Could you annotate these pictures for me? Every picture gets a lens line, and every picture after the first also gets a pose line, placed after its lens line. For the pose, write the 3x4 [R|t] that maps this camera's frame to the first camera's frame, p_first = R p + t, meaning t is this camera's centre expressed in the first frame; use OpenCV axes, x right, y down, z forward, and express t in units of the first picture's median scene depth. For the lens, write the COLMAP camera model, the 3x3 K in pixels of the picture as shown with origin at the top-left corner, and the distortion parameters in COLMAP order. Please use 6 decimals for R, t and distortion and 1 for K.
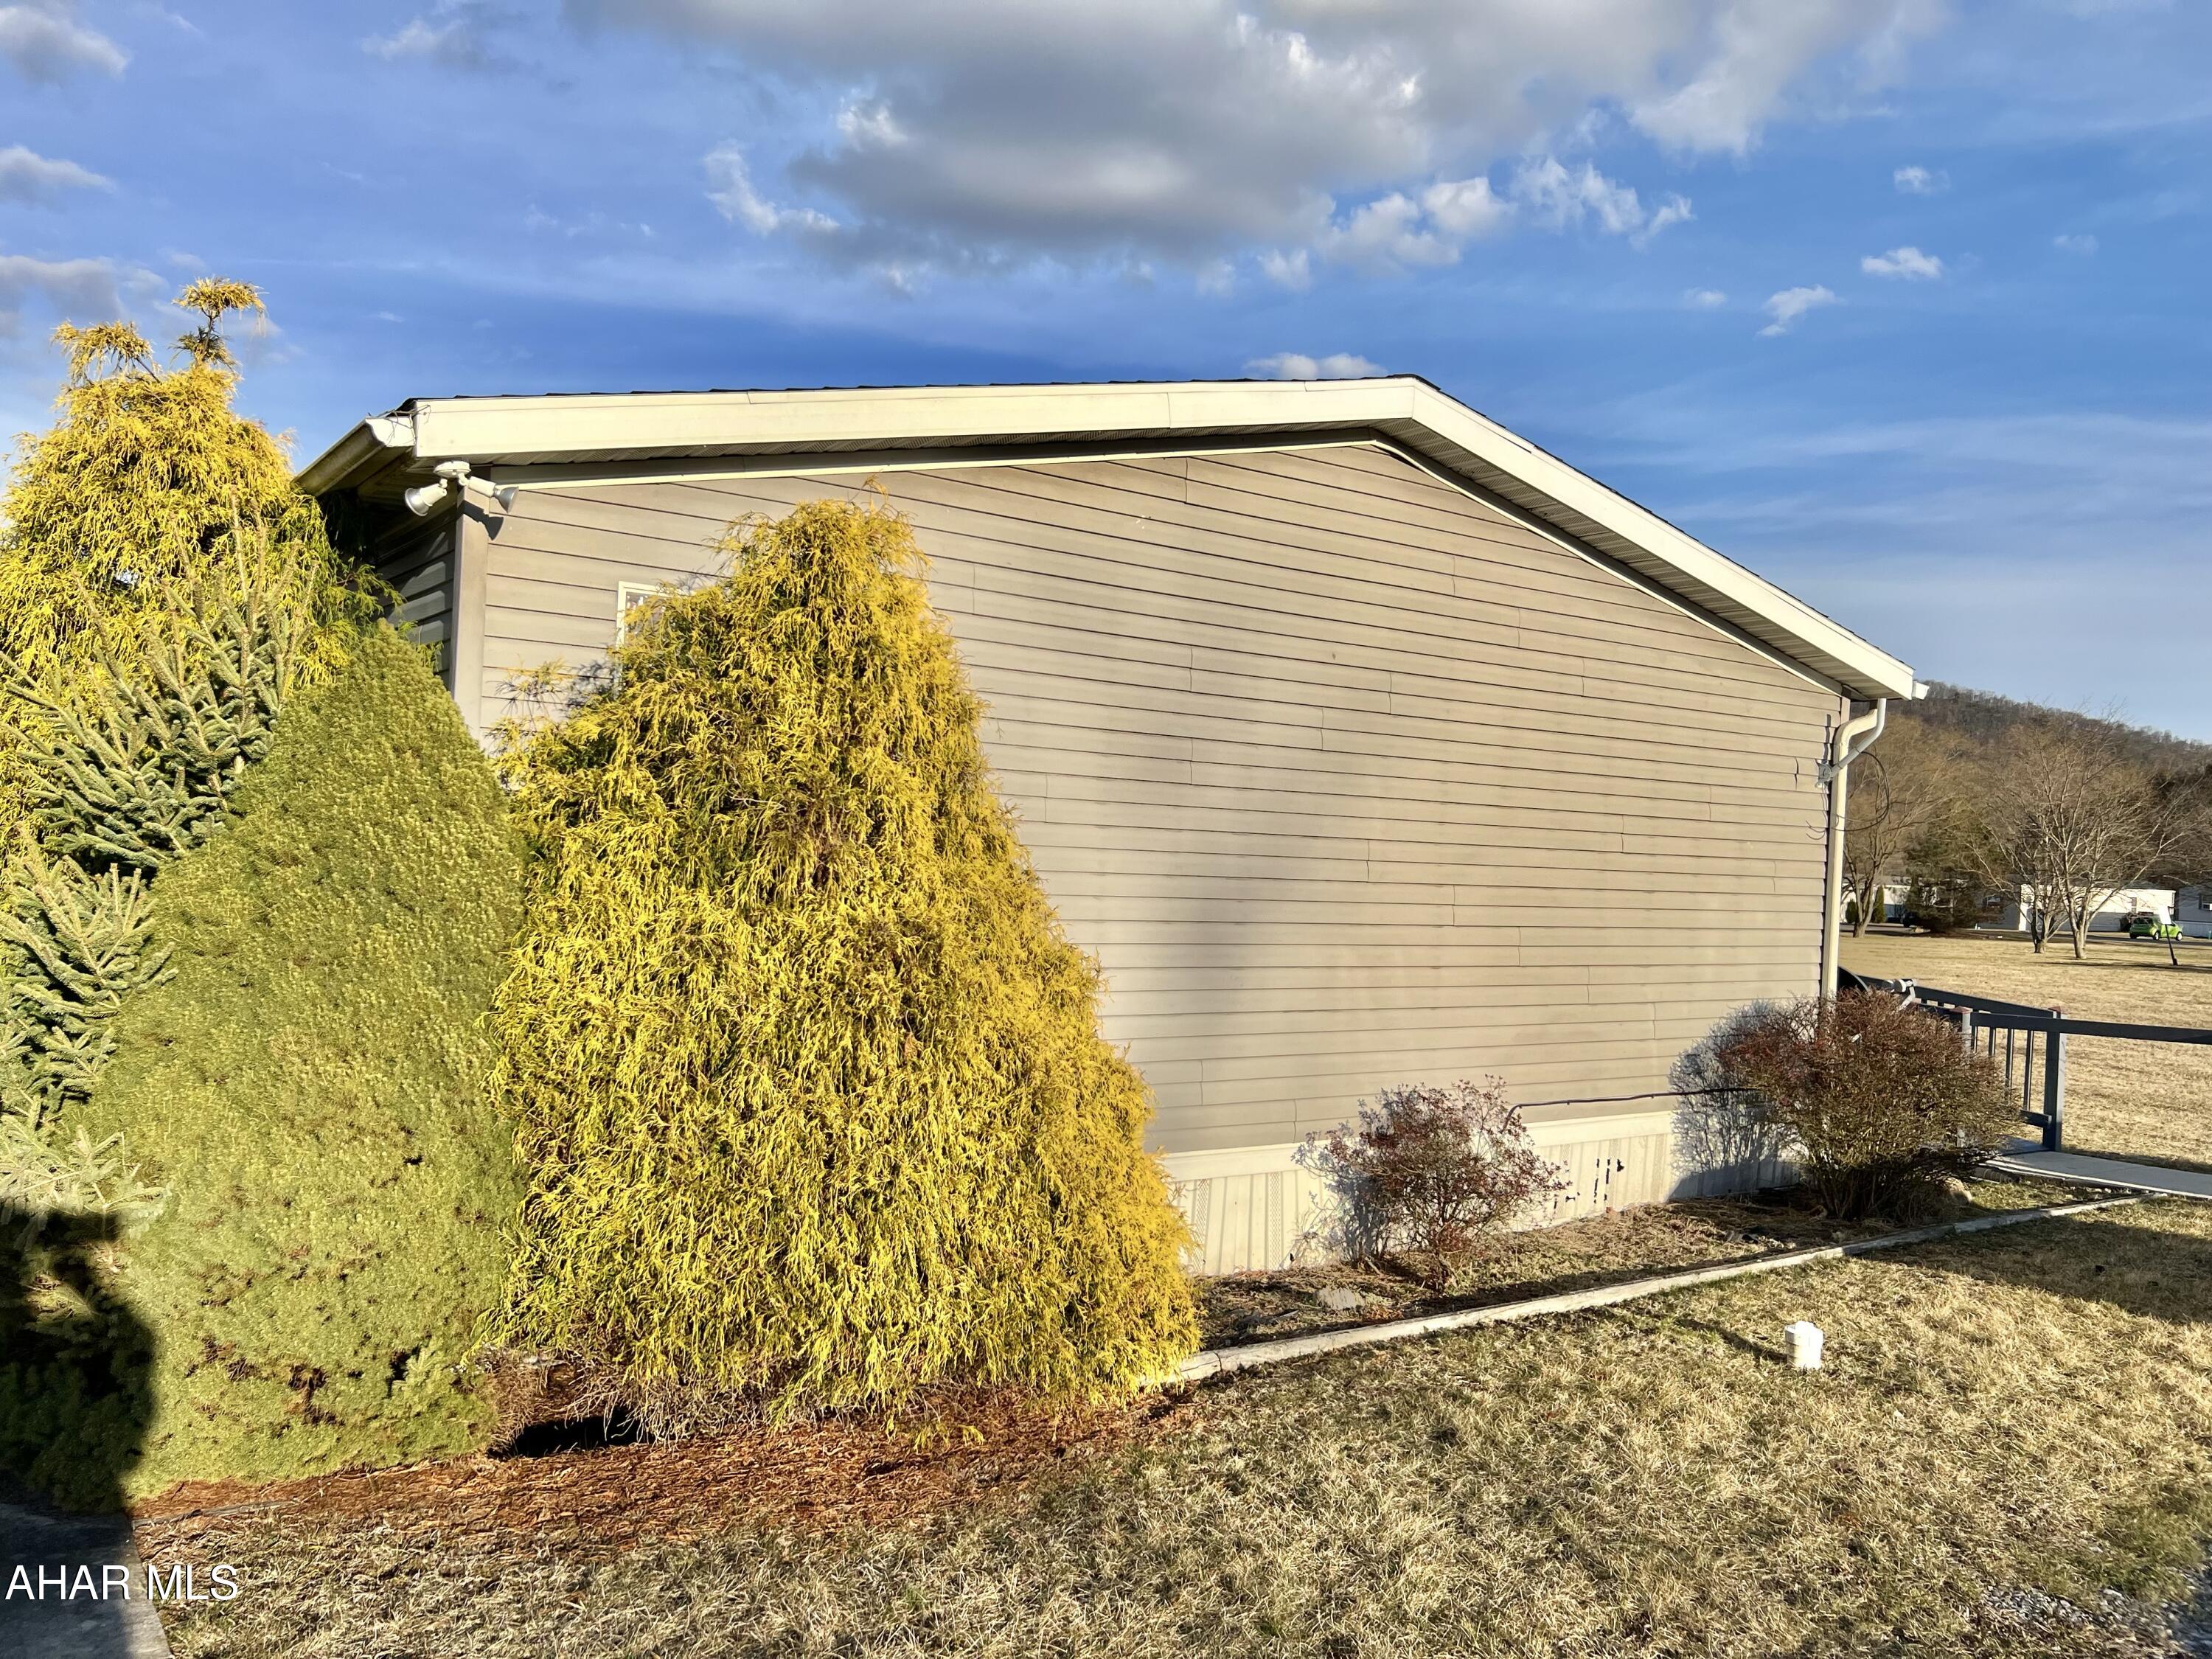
lens RADIAL K [[1665.5, 0, 1106.0], [0, 1665.5, 829.5], [0, 0, 1]] dist [0.031653, -0.026729]
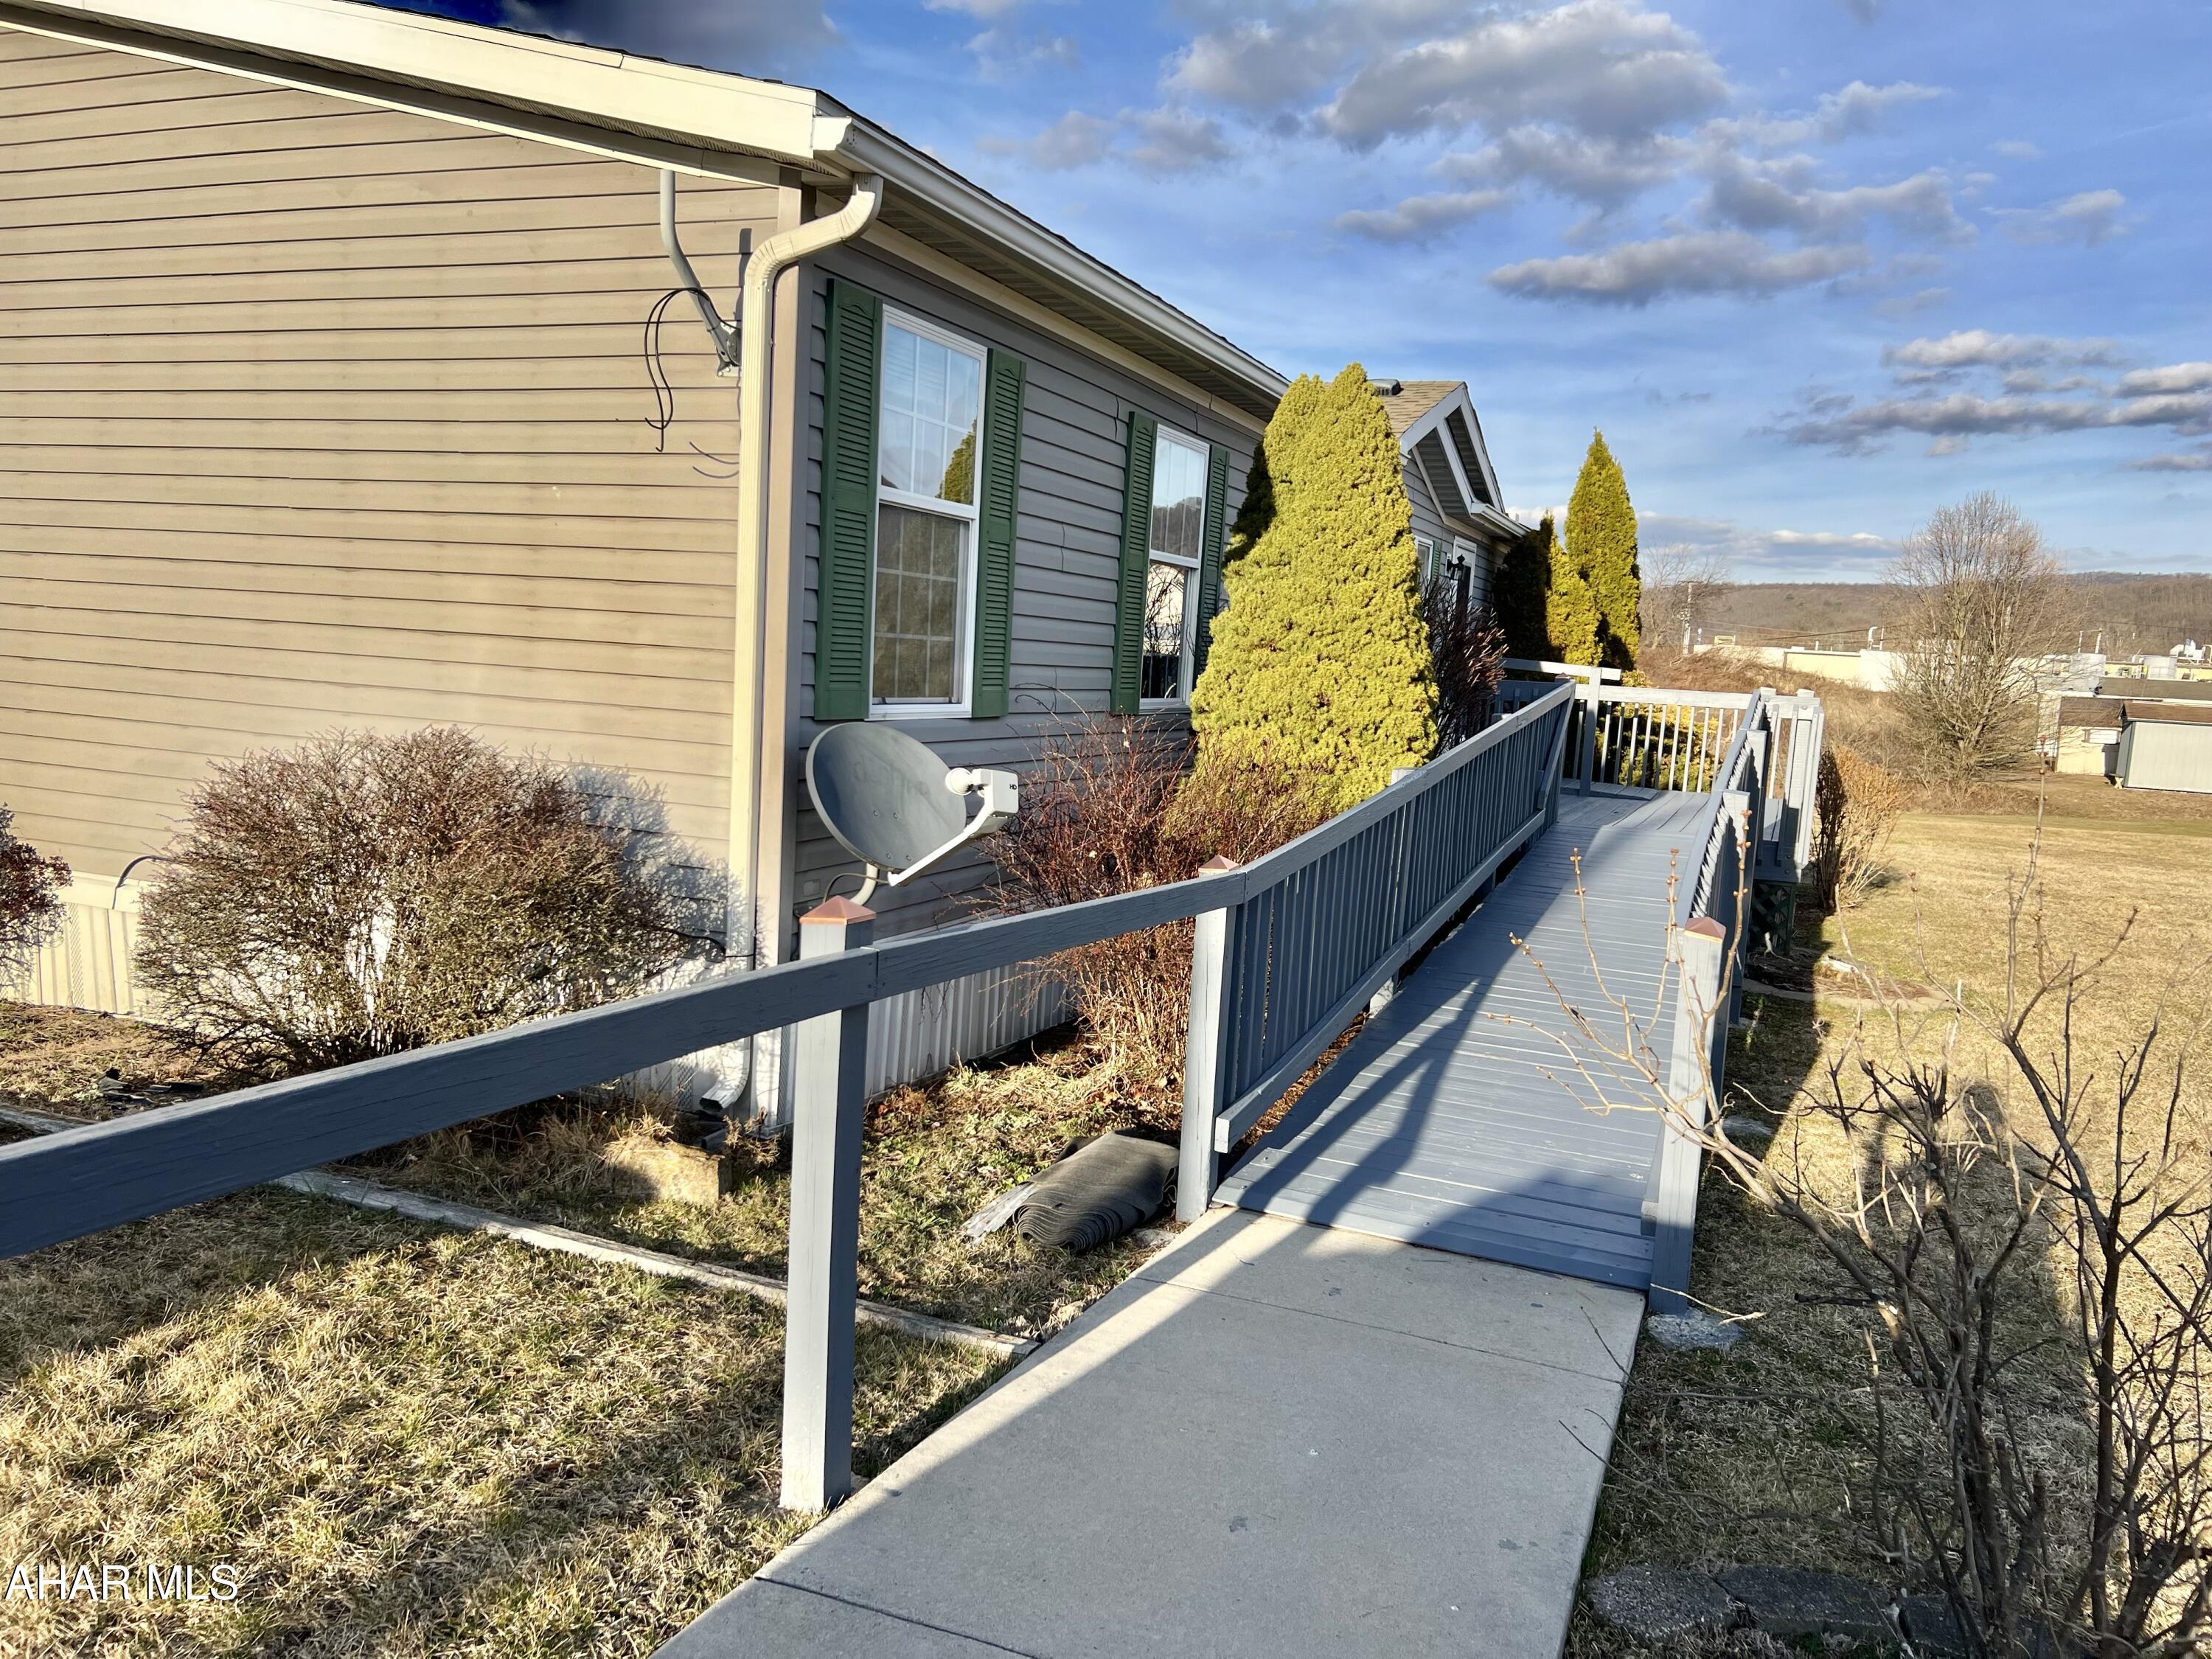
lens RADIAL K [[1665.5, 0, 1106.0], [0, 1665.5, 829.5], [0, 0, 1]] dist [0.031653, -0.026729]
pose [[0.534565, 0.077814, -0.841537, 0.964362], [-0.030828, 0.996885, 0.072596, 0.076364], [0.844565, -0.012864, 0.535299, 0.846282]]
